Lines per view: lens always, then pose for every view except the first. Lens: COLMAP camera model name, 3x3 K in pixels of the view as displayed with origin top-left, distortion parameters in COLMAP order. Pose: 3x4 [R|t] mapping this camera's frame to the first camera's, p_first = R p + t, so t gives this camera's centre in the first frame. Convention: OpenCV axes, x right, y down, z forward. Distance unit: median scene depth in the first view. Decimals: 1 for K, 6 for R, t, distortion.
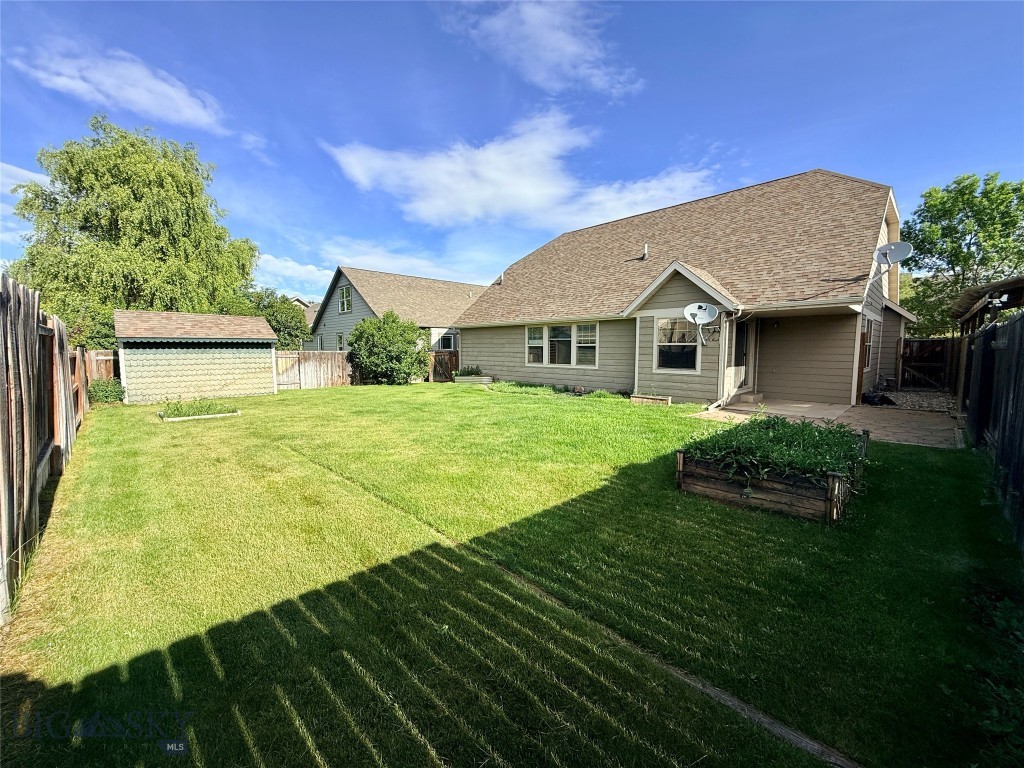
lens RADIAL K [[408.6, 0, 512.0], [0, 408.6, 384.0], [0, 0, 1]] dist [-0.023668, 0.000179]
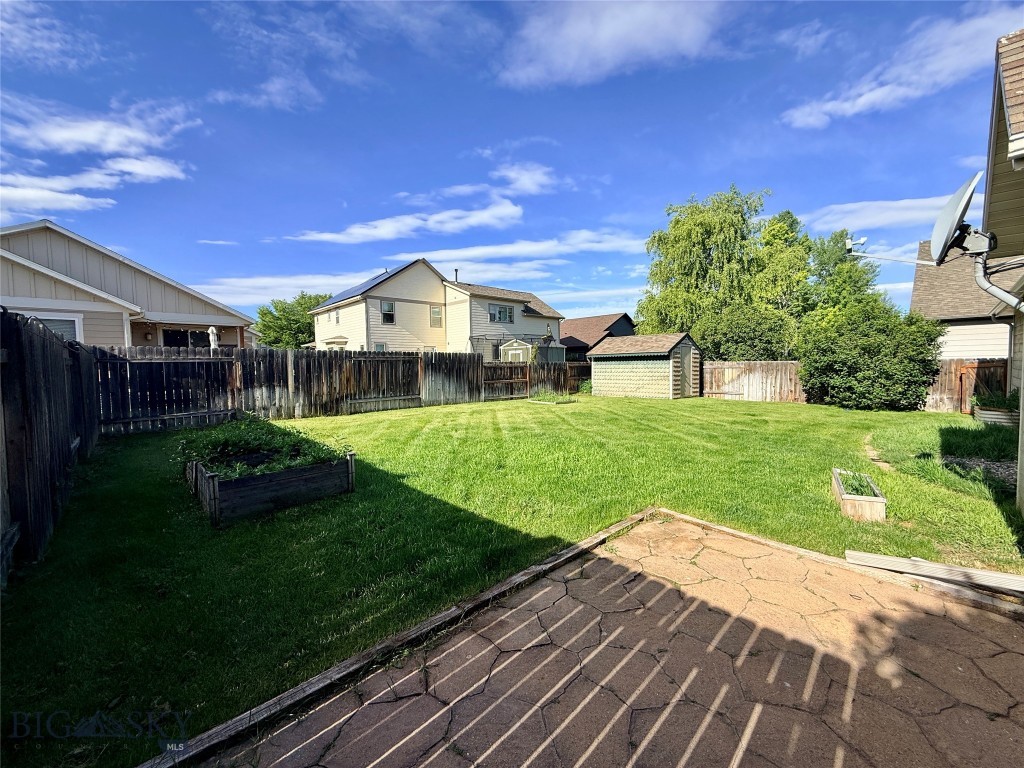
lens RADIAL K [[393.9, 0, 512.0], [0, 393.9, 384.0], [0, 0, 1]] dist [0.077203, 0.000061]
pose [[0.000403, 0.048531, -0.998822, 0.473325], [-0.071798, 0.996245, 0.048377, -0.036103], [0.997419, 0.071694, 0.003886, 0.469458]]
